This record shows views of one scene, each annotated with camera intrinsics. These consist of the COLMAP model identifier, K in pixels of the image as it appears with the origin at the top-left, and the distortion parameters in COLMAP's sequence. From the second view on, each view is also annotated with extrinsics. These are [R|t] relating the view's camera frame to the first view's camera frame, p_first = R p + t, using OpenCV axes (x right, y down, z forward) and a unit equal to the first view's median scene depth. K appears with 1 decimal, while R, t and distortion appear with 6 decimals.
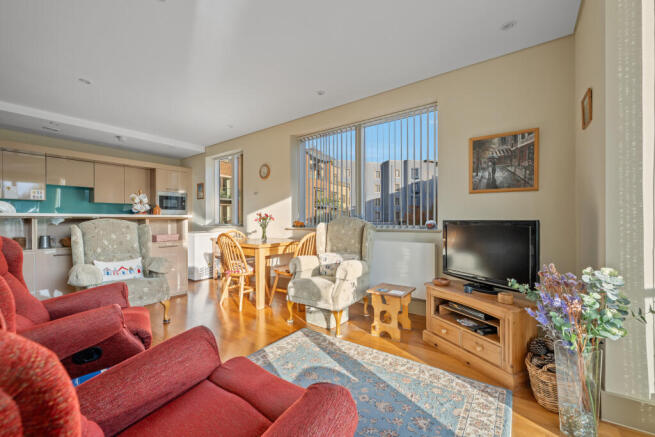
lens RADIAL K [[272.3, 0, 327.5], [0, 272.3, 218.5], [0, 0, 1]] dist [-0.001039, -0.000110]
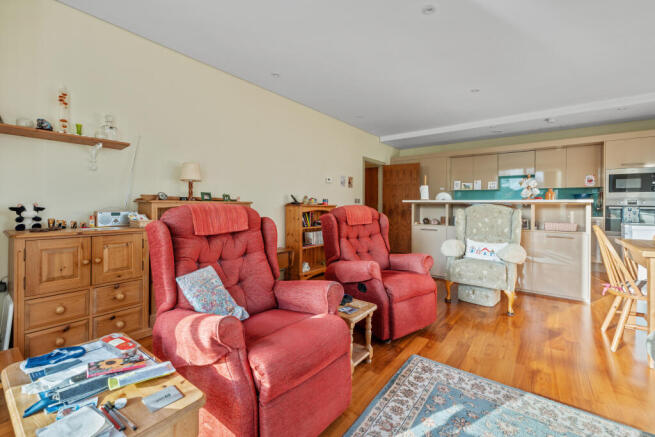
lens RADIAL K [[273.9, 0, 328.9], [0, 273.9, 206.3], [0, 0, 1]] dist [-0.000036, 0.000042]
pose [[-0.022806, 0.004989, -0.999727, 0.259599], [-0.001870, 0.999986, 0.005033, 0.004471], [0.999738, 0.001984, -0.022796, 0.292599]]
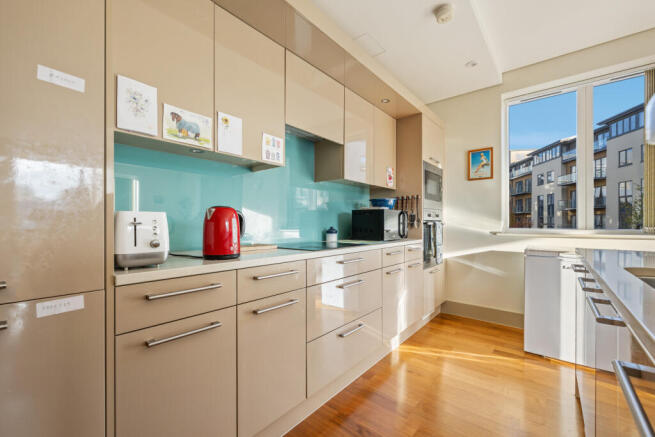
lens RADIAL K [[272.3, 0, 327.5], [0, 272.3, 218.5], [0, 0, 1]] dist [-0.001039, -0.000110]
pose [[0.997576, 0.004299, -0.069458, -1.055364], [-0.004484, 0.999987, -0.002508, 0.002456], [0.069446, 0.002813, 0.997582, 0.713341]]
